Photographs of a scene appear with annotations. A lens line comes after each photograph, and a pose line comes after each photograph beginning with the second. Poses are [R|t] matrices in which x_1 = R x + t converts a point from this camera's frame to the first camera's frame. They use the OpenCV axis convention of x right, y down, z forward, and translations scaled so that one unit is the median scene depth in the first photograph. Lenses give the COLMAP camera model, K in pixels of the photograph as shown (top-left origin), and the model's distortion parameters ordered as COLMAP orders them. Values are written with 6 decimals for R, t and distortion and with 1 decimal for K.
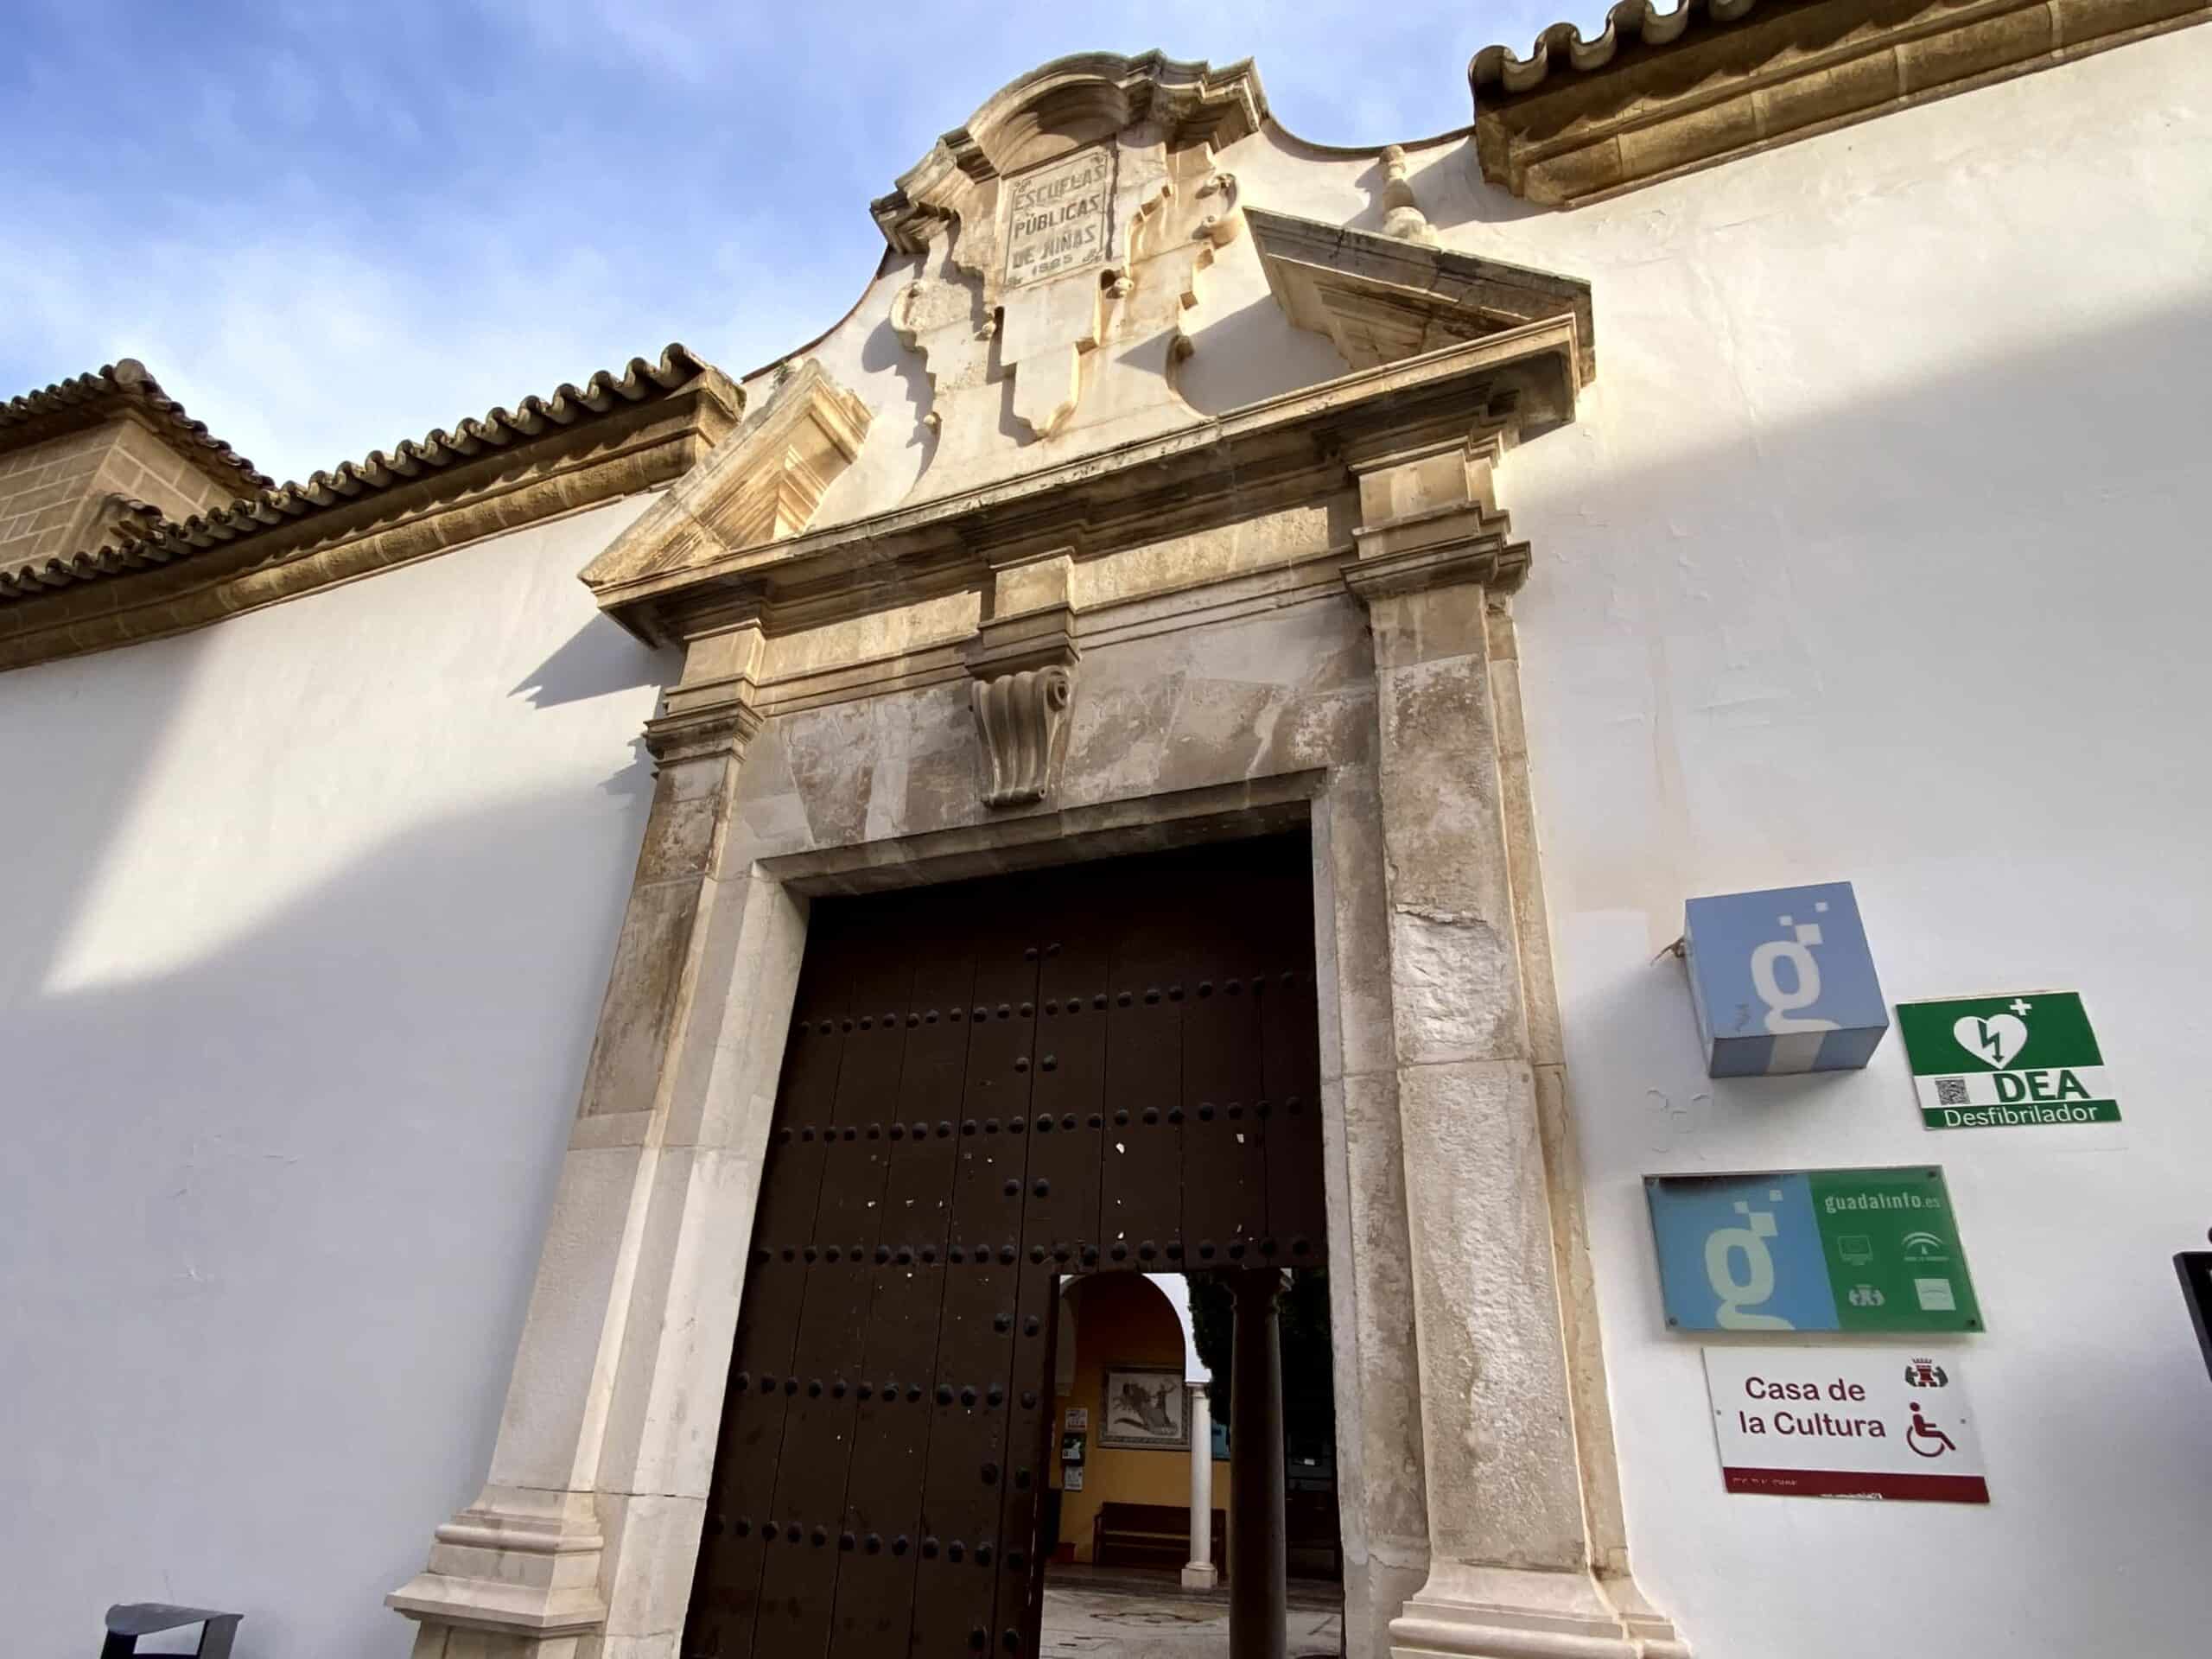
lens RADIAL K [[1163.4, 0, 1099.4], [0, 1163.4, 824.4], [0, 0, 1]] dist [0.003614, -0.000061]
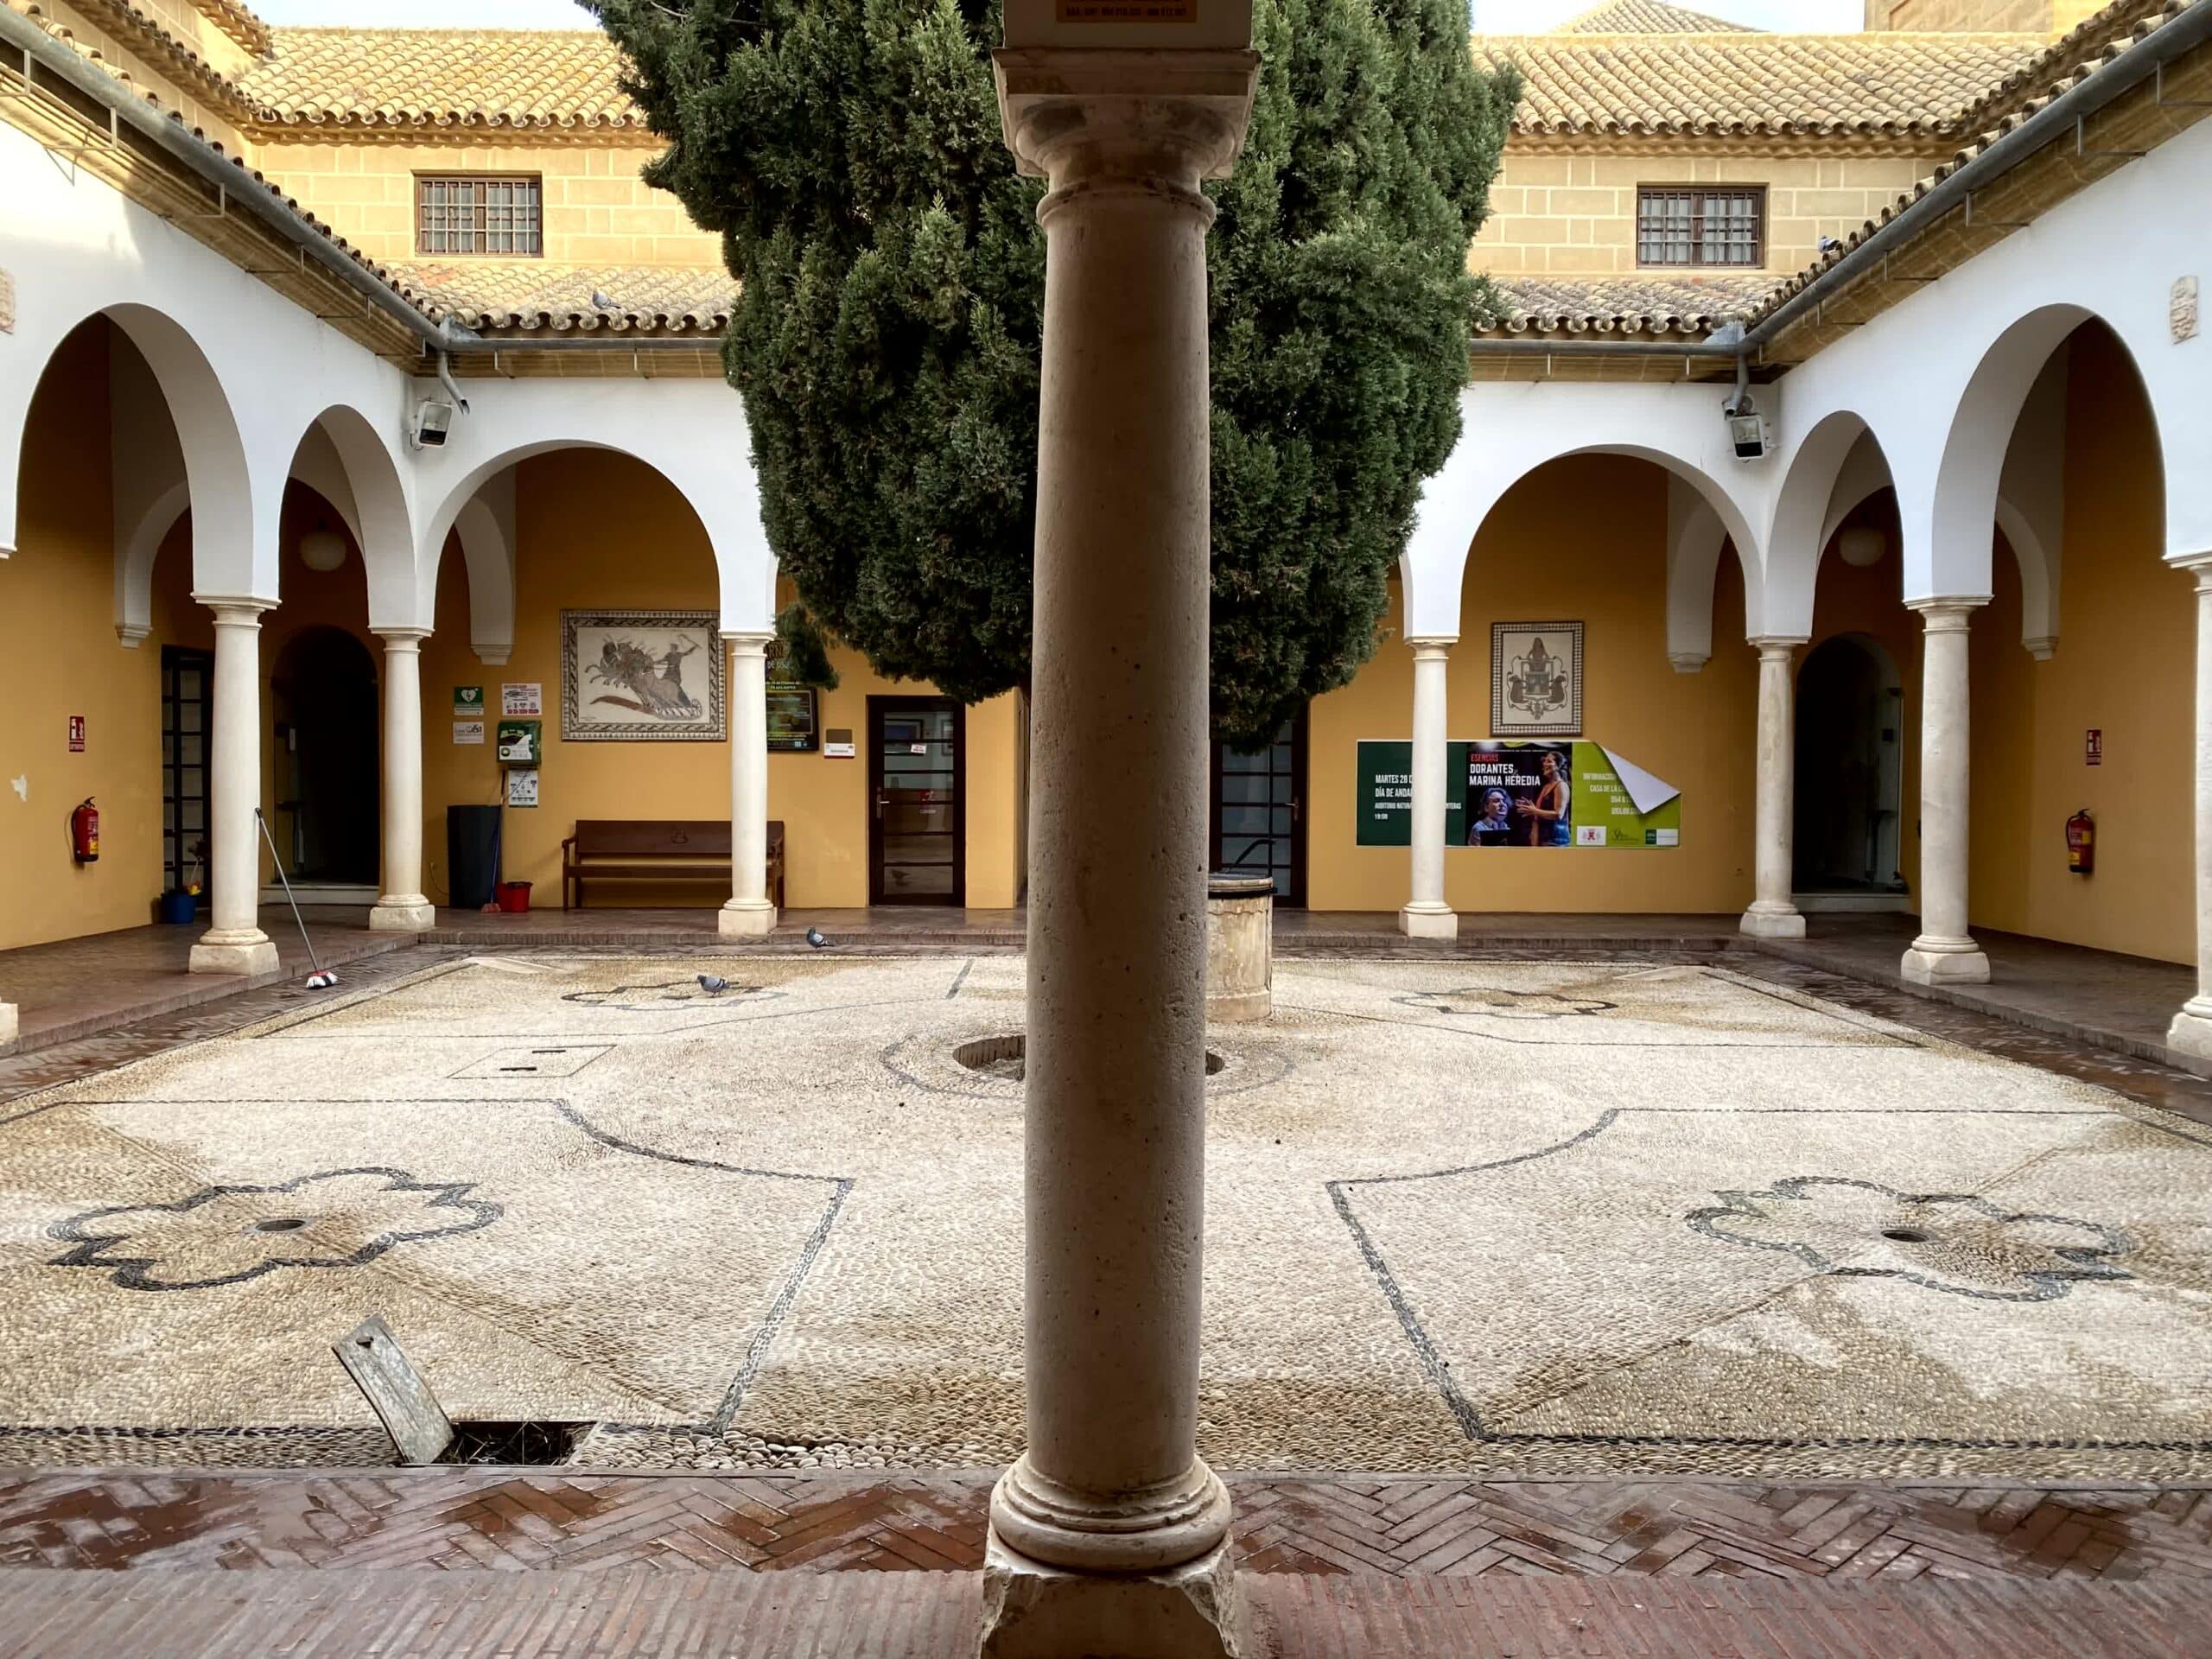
lens RADIAL K [[1662.1, 0, 1107.5], [0, 1662.1, 824.1], [0, 0, 1]] dist [0.010001, 0.000958]
pose [[0.950221, -0.051113, 0.307357, -0.000374], [-0.113408, 0.862051, 0.493970, 0.125753], [-0.290205, -0.504237, 0.813342, 0.217430]]
